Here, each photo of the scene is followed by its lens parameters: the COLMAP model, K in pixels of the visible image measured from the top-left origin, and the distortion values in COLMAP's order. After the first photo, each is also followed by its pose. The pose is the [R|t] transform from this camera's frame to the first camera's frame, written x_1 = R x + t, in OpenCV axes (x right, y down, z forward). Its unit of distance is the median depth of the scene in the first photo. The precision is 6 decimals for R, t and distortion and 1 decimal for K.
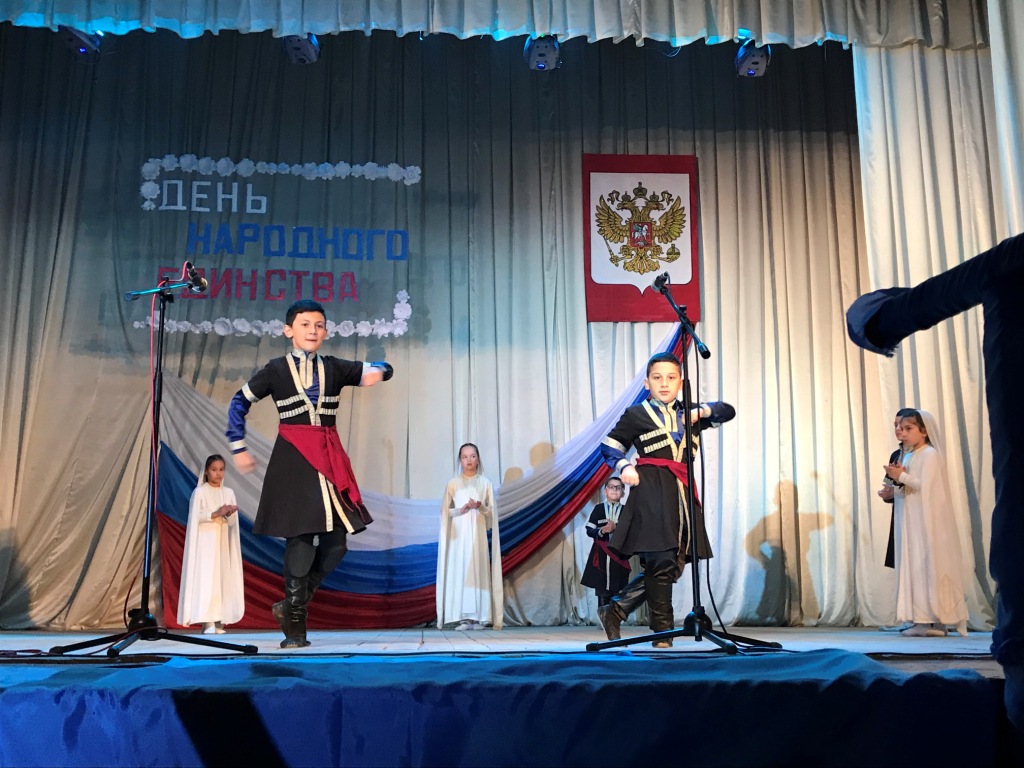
lens RADIAL K [[1258.3, 0, 511.2], [0, 1258.3, 381.6], [0, 0, 1]] dist [0.063379, 0.000000]
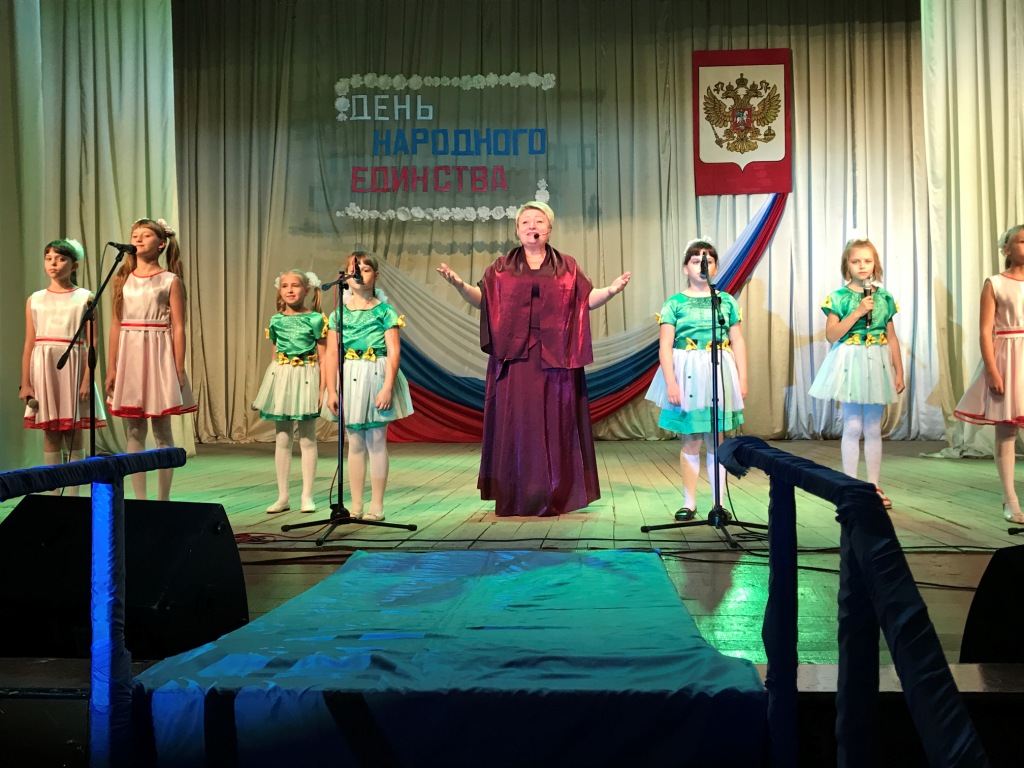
lens RADIAL K [[1038.7, 0, 520.1], [0, 1038.7, 391.3], [0, 0, 1]] dist [0.020616, 0.000000]
pose [[0.991733, -0.005219, -0.128213, 0.020744], [0.027537, 0.984549, 0.172930, -0.041846], [0.125330, -0.175031, 0.976553, -0.038424]]
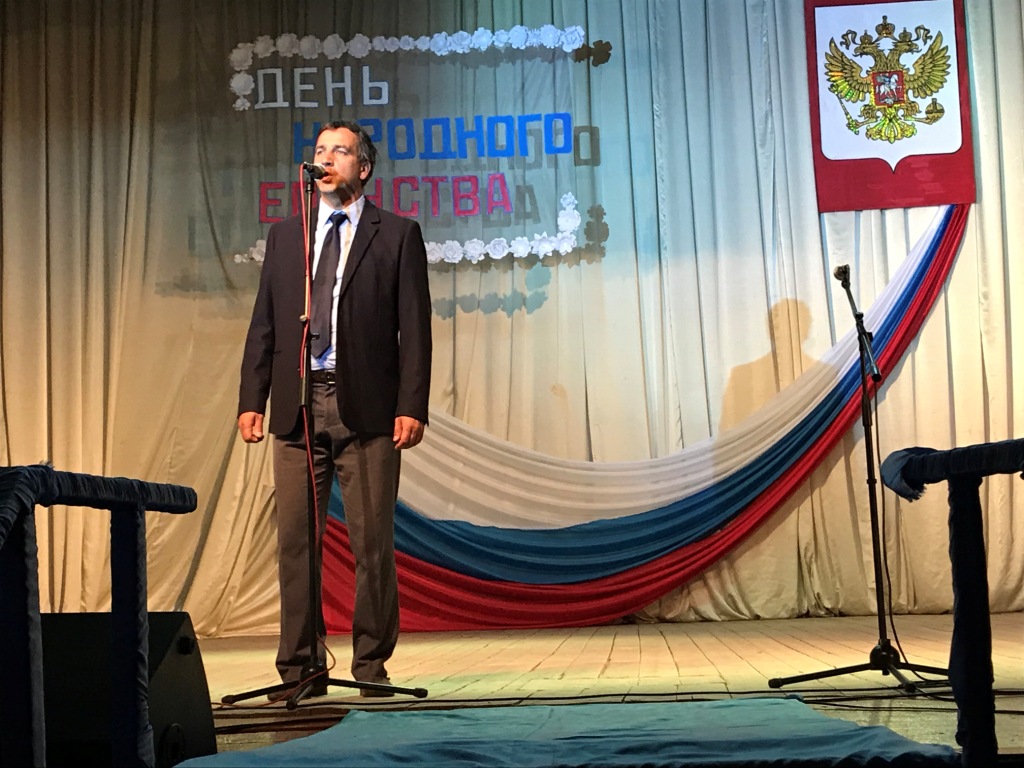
lens RADIAL K [[1809.5, 0, 505.3], [0, 1809.5, 381.9], [0, 0, 1]] dist [0.096603, 0.000000]
pose [[0.990016, -0.047528, -0.132698, 0.015498], [0.056843, 0.996111, 0.067311, -0.032328], [0.128983, -0.074182, 0.988868, -0.098080]]
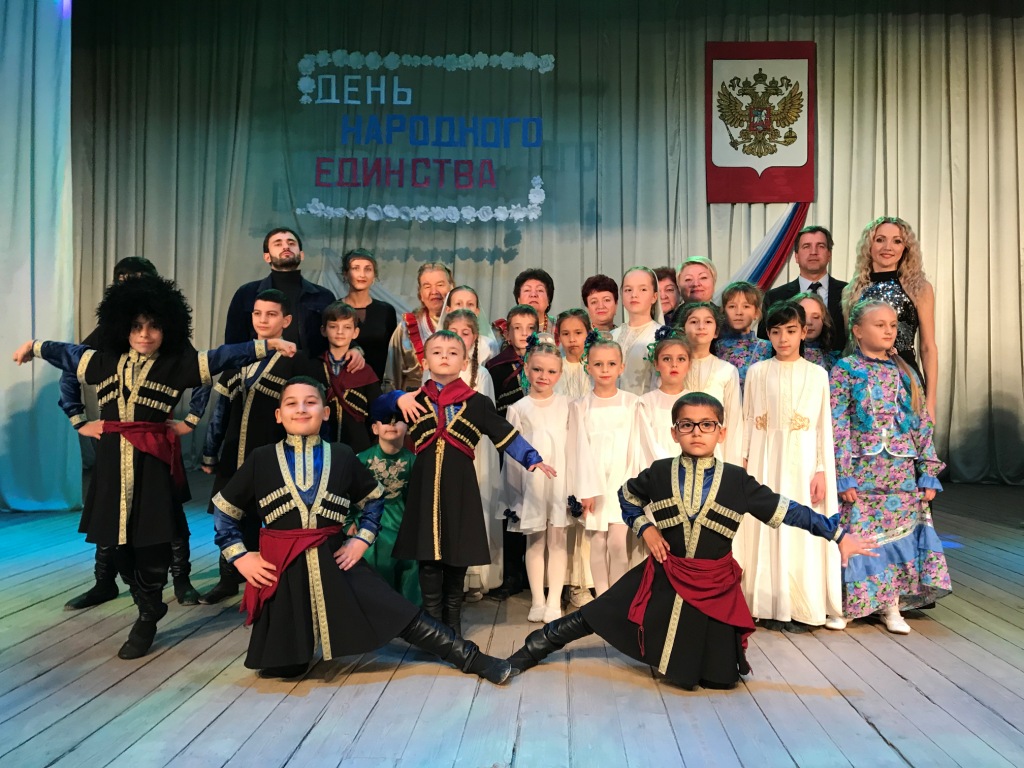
lens RADIAL K [[864.3, 0, 512.7], [0, 864.3, 382.6], [0, 0, 1]] dist [0.028532, -0.039657]
pose [[0.993746, 0.012856, -0.110920, -0.021938], [0.005081, 0.987116, 0.159928, -0.016078], [0.111547, -0.159491, 0.980877, 0.233801]]
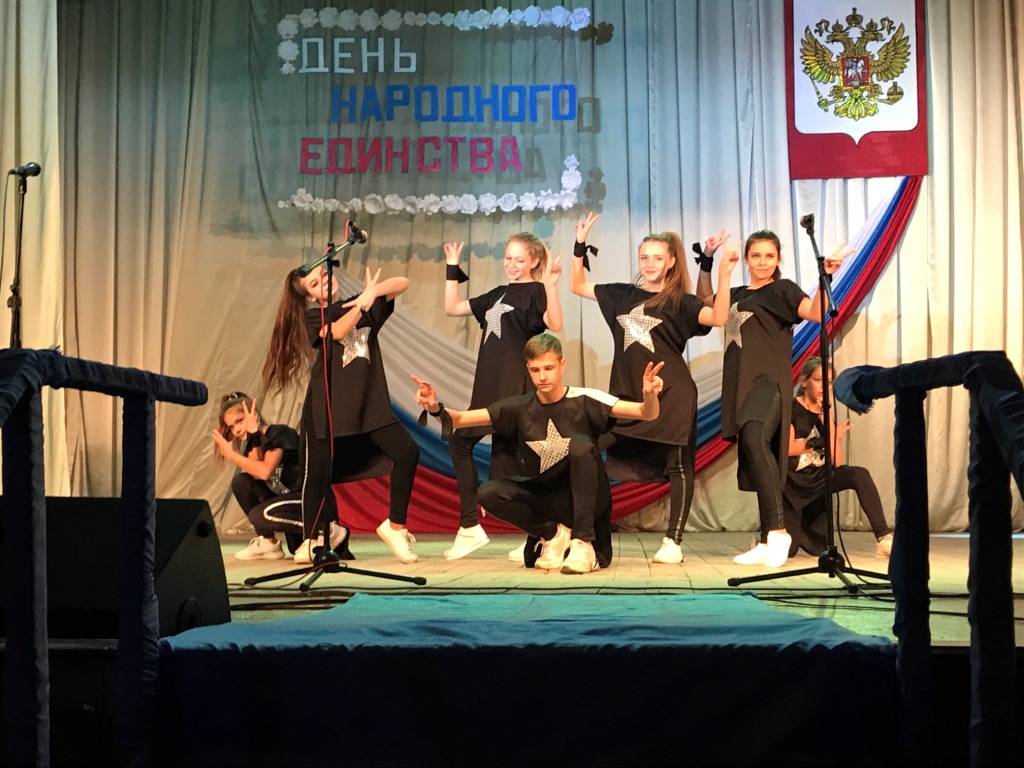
lens RADIAL K [[1556.4, 0, 509.6], [0, 1556.4, 381.7], [0, 0, 1]] dist [0.085481, 0.000000]
pose [[0.990479, -0.012583, -0.137090, 0.016595], [0.026942, 0.994276, 0.103389, -0.027548], [0.135004, -0.106098, 0.985148, -0.085243]]
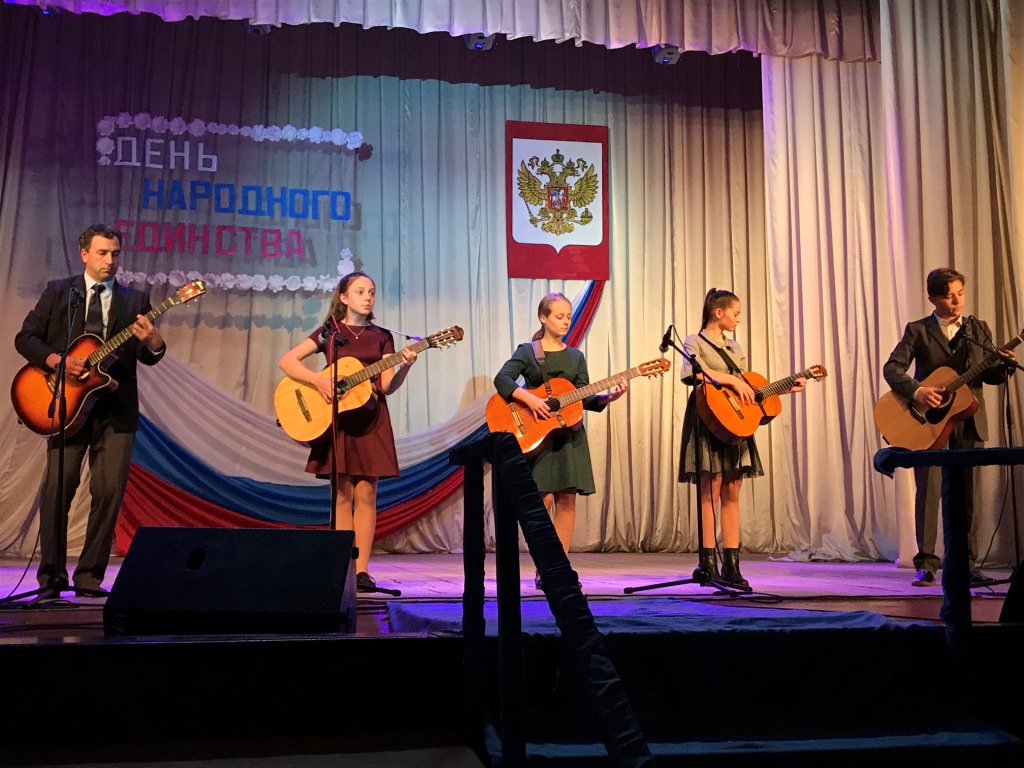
lens RADIAL K [[1293.3, 0, 516.6], [0, 1293.3, 379.7], [0, 0, 1]] dist [0.089197, 0.000000]
pose [[0.992661, 0.016870, 0.119747, -0.067968], [-0.024947, 0.997489, 0.066280, -0.035494], [-0.118328, -0.068780, 0.990590, -0.125140]]
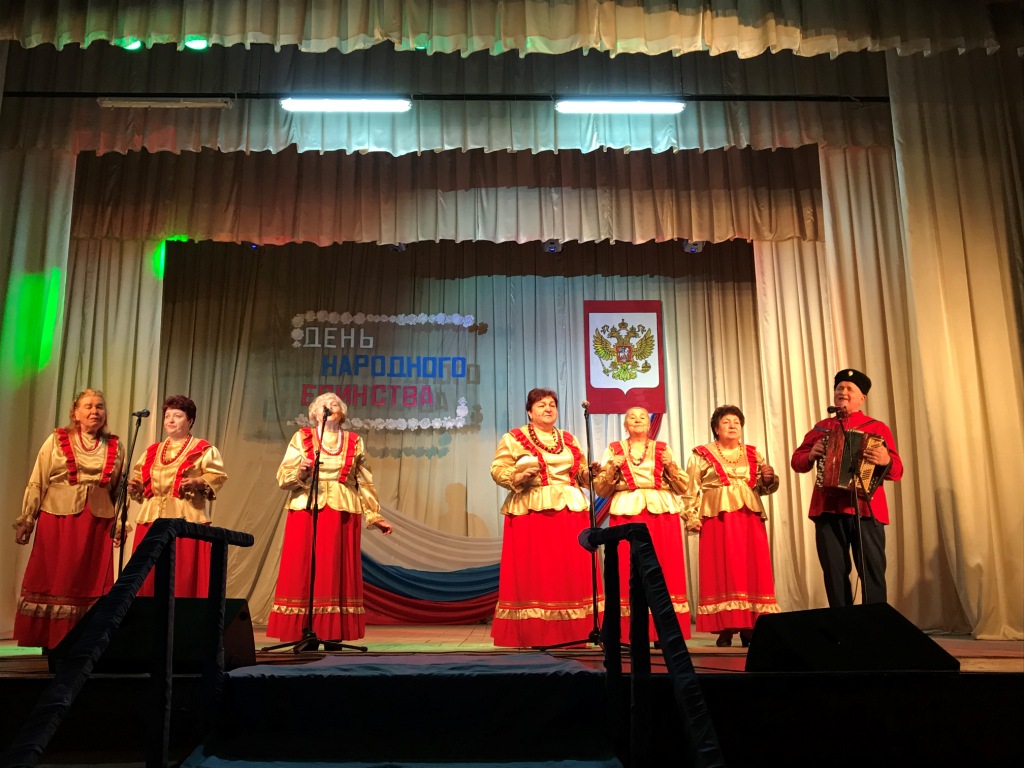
lens RADIAL K [[949.8, 0, 501.2], [0, 949.8, 385.2], [0, 0, 1]] dist [0.128313, 0.000000]
pose [[0.998255, -0.011597, -0.057894, 0.025036], [0.008963, 0.998922, -0.045541, -0.032913], [0.058359, 0.044943, 0.997283, -0.126379]]
